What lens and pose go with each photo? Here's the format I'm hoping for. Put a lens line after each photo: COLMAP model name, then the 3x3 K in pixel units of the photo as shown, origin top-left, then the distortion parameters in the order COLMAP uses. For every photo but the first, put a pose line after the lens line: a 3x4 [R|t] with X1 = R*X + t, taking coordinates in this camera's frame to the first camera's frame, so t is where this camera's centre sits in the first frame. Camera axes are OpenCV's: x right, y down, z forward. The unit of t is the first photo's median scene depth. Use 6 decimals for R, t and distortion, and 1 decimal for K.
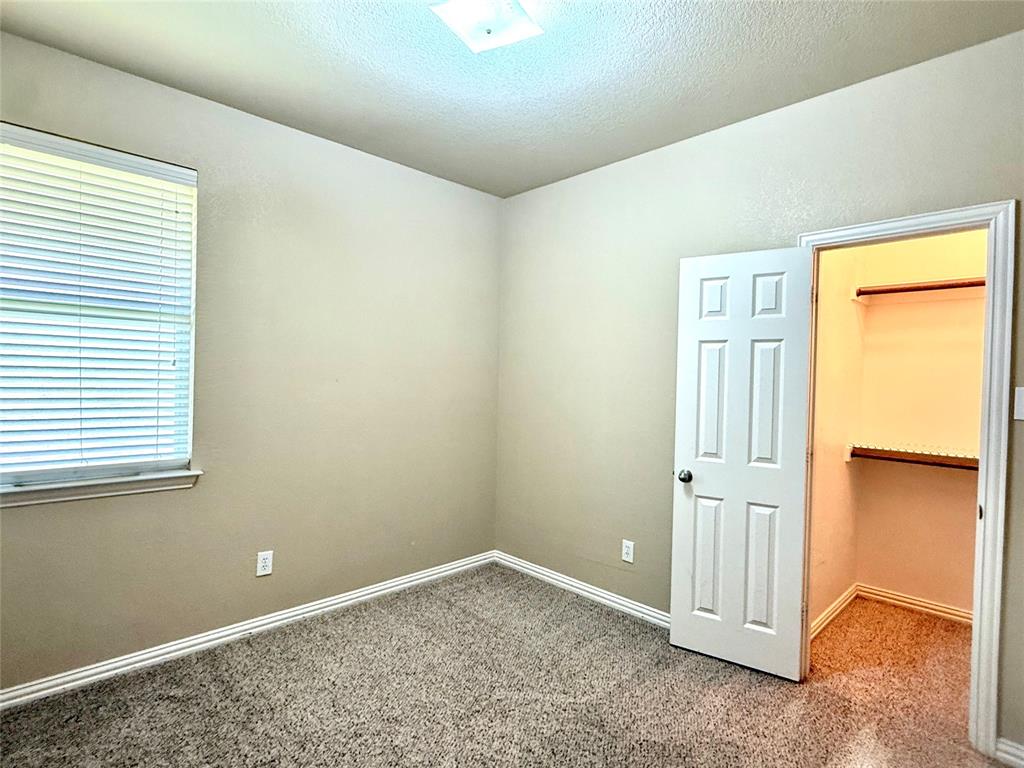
lens RADIAL K [[541.6, 0, 517.0], [0, 541.6, 384.6], [0, 0, 1]] dist [0.000907, -0.000732]
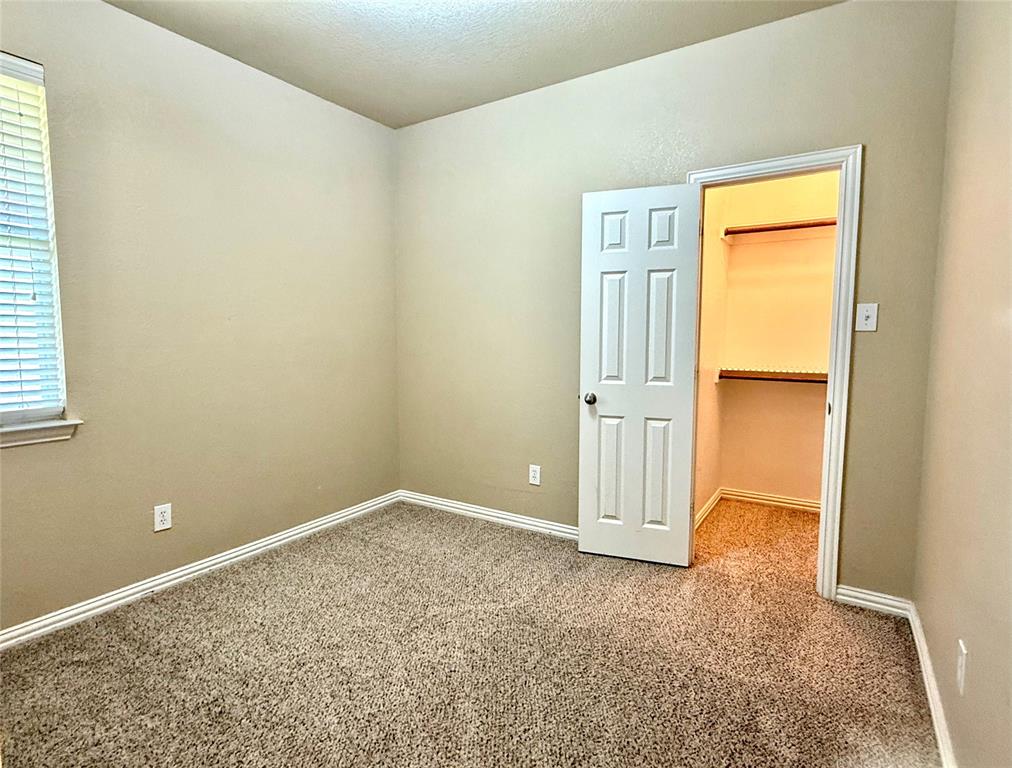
lens RADIAL K [[542.3, 0, 501.3], [0, 542.3, 386.1], [0, 0, 1]] dist [0.001880, -0.001567]
pose [[0.973977, -0.046217, 0.221885, -0.108380], [0.028045, 0.996041, 0.084359, 0.049516], [-0.224905, -0.075941, 0.971417, -0.014187]]
